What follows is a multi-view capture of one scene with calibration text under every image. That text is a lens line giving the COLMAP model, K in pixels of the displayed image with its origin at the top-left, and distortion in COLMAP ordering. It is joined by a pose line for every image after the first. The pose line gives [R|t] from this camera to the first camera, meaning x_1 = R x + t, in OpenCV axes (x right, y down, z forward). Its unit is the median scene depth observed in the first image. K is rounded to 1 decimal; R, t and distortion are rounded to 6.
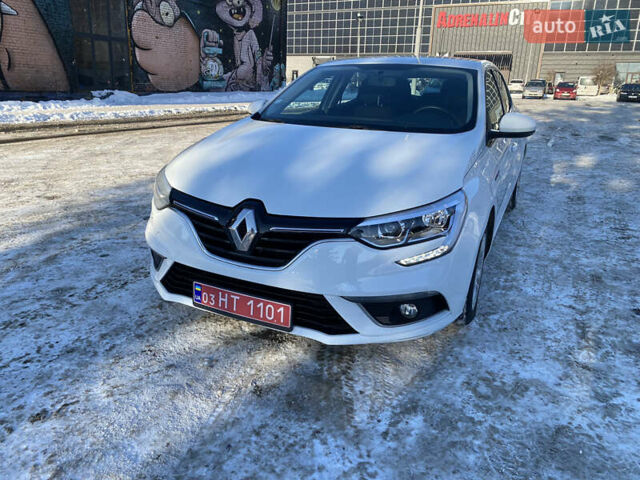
lens RADIAL K [[498.9, 0, 318.9], [0, 498.9, 229.0], [0, 0, 1]] dist [0.015067, -0.000971]
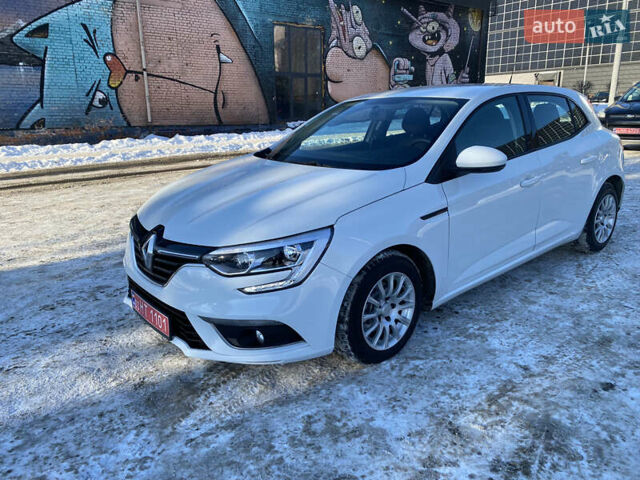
lens RADIAL K [[497.9, 0, 317.9], [0, 497.9, 236.7], [0, 0, 1]] dist [0.009218, 0.001838]
pose [[0.904412, 0.060291, -0.422380, 0.595384], [-0.071934, 0.997341, -0.011666, -0.038367], [0.420553, 0.040934, 0.906344, 0.061740]]
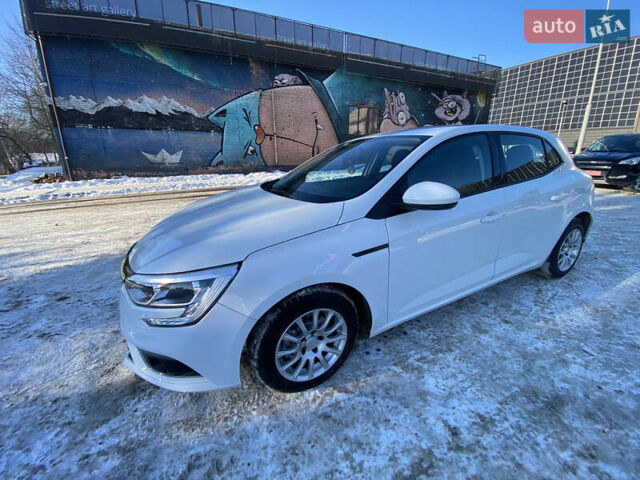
lens RADIAL K [[261.6, 0, 316.5], [0, 261.6, 239.5], [0, 0, 1]] dist [0.012103, -0.017788]
pose [[0.776553, 0.146764, -0.612720, 0.609345], [-0.135682, 0.988628, 0.064845, -0.154240], [0.615270, 0.032780, 0.787635, 0.599500]]
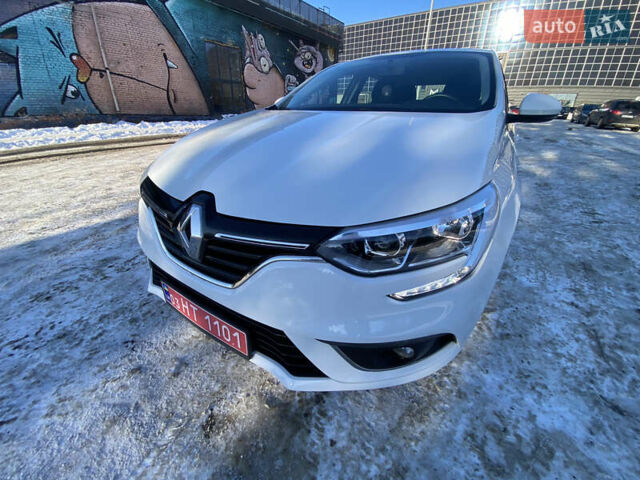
lens RADIAL K [[261.6, 0, 316.5], [0, 261.6, 239.5], [0, 0, 1]] dist [0.012103, -0.017788]
pose [[0.989445, 0.043500, -0.138229, 0.082408], [-0.019911, 0.985645, 0.167651, -0.049040], [0.143538, -0.163129, 0.976107, 0.510895]]
